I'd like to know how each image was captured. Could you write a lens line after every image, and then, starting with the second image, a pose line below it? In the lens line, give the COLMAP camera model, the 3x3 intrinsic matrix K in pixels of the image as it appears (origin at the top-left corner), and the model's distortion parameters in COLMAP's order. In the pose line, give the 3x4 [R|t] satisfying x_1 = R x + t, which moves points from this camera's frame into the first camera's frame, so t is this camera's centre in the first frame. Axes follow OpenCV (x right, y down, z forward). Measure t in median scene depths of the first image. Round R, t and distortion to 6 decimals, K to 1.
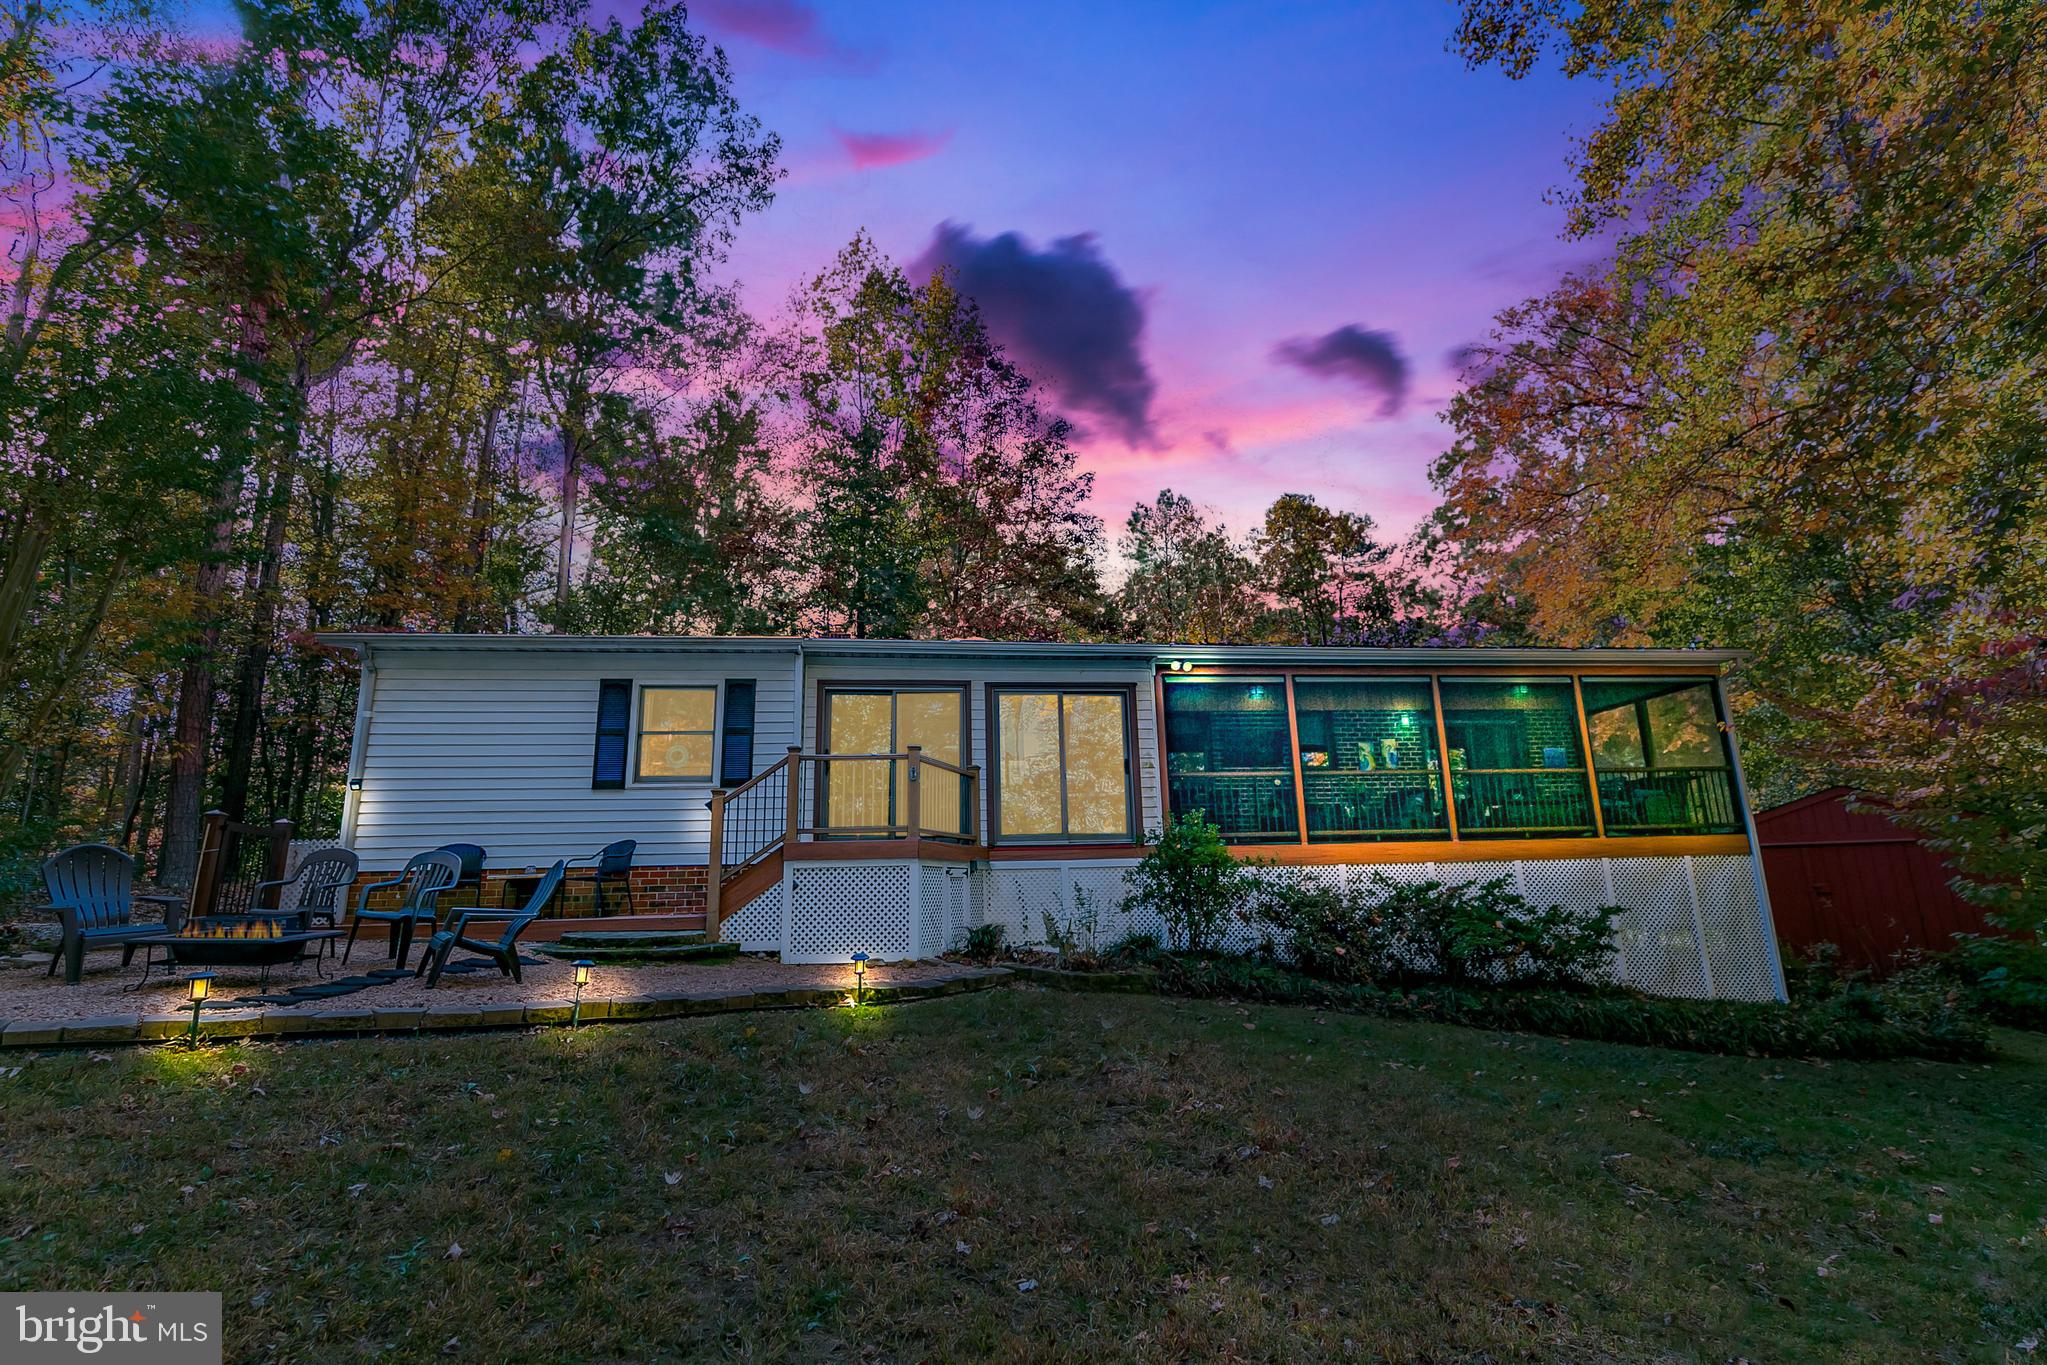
lens RADIAL K [[930.5, 0, 1023.5], [0, 930.5, 682.5], [0, 0, 1]] dist [-0.000741, -0.000751]
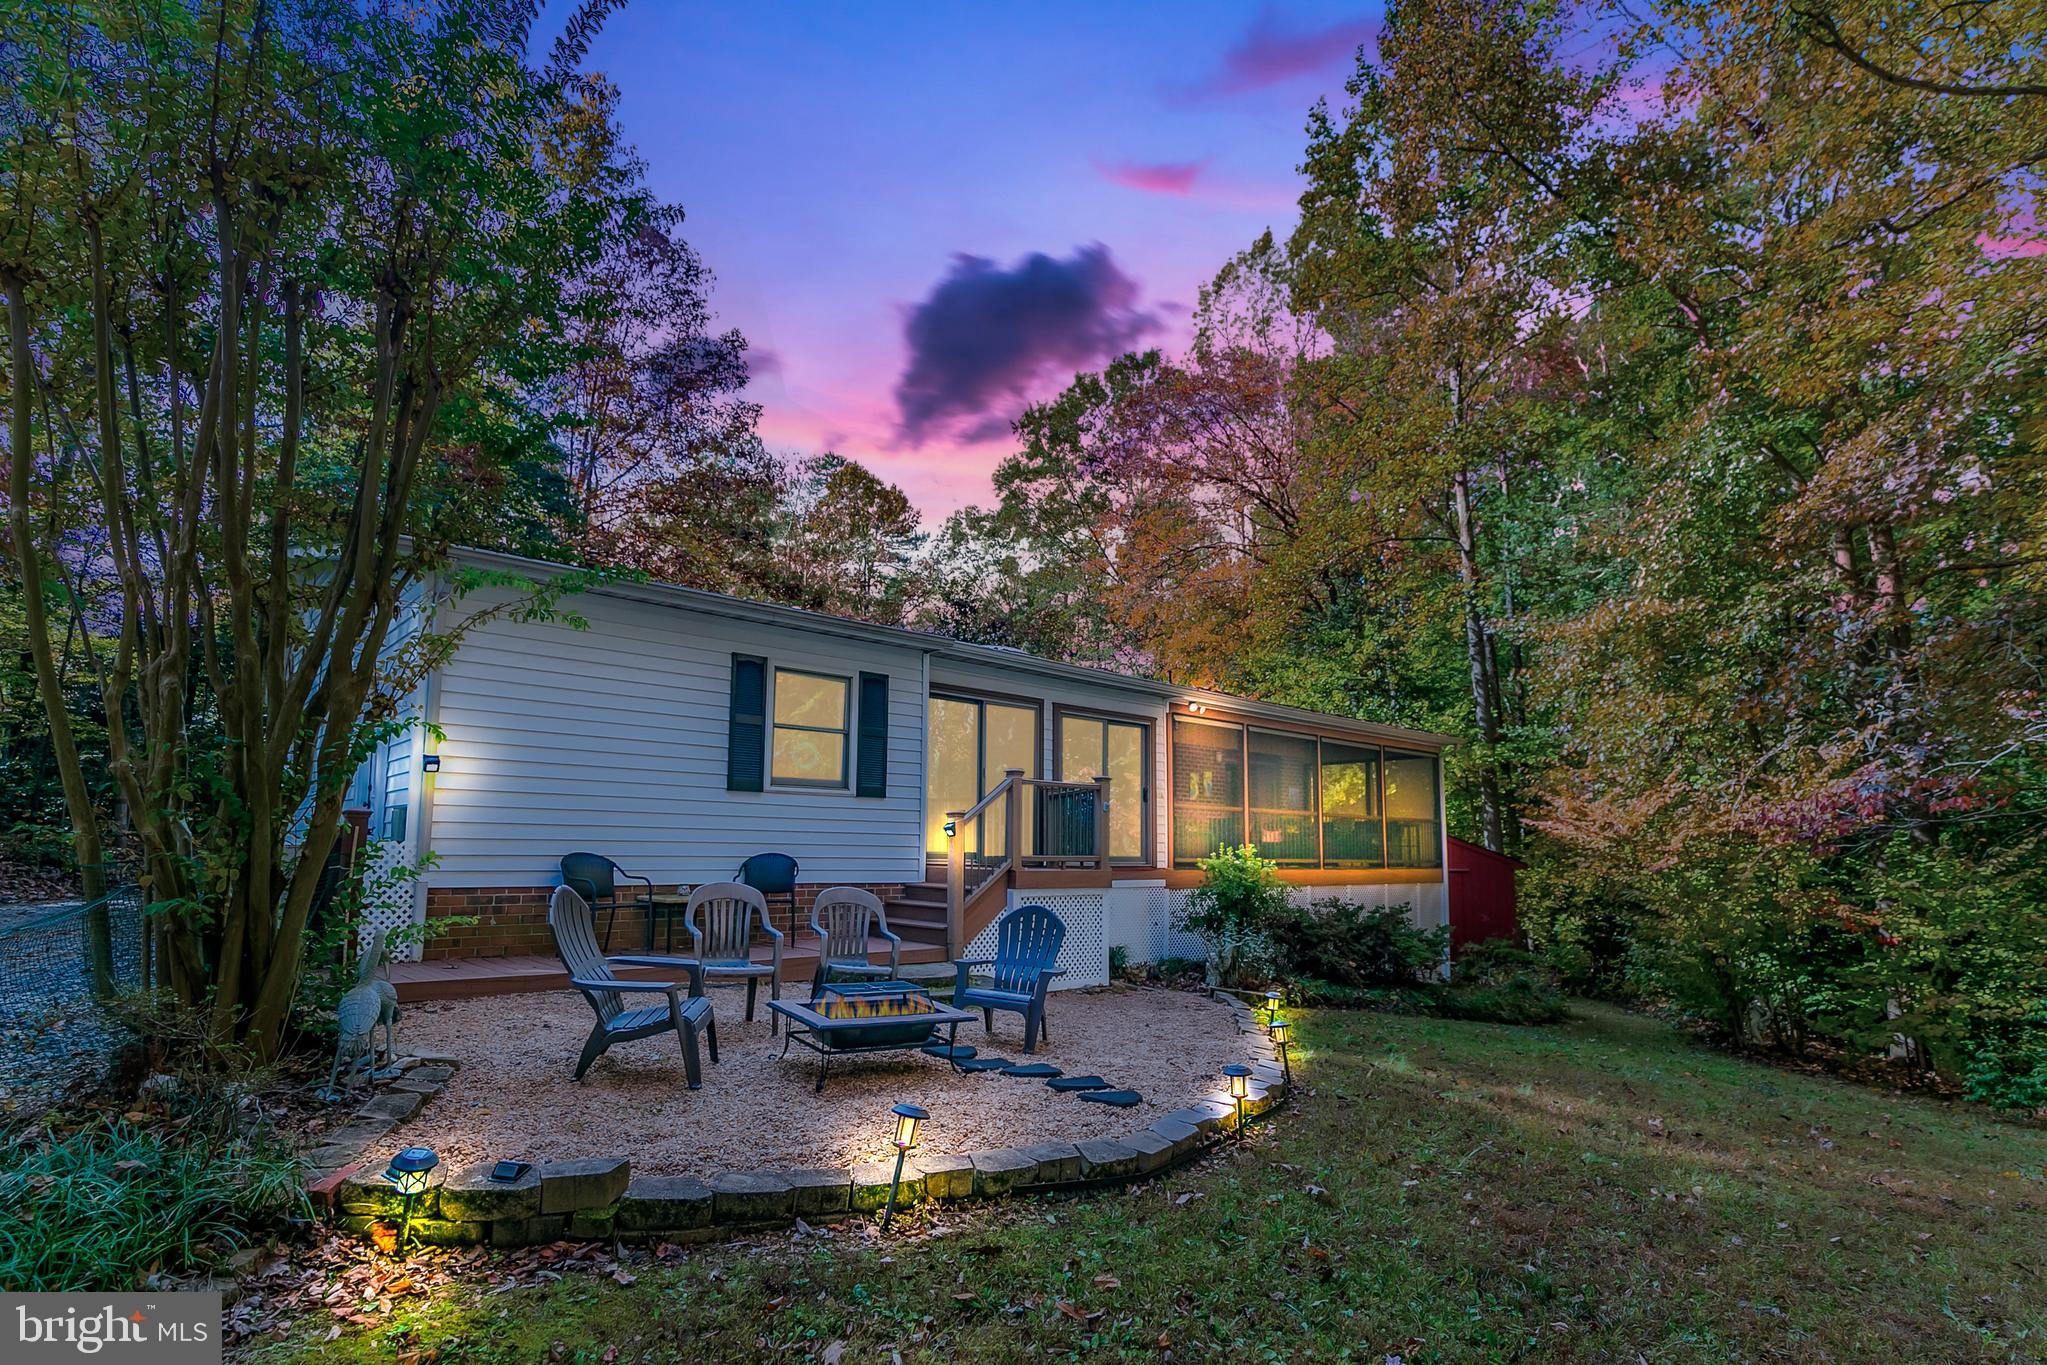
lens RADIAL K [[985.0, 0, 1024.1], [0, 985.0, 724.4], [0, 0, 1]] dist [-0.000369, -0.000281]
pose [[0.824880, 0.107606, 0.554972, -0.701322], [-0.156313, 0.986857, 0.040990, -0.016665], [-0.543267, -0.120561, 0.830858, 0.142510]]
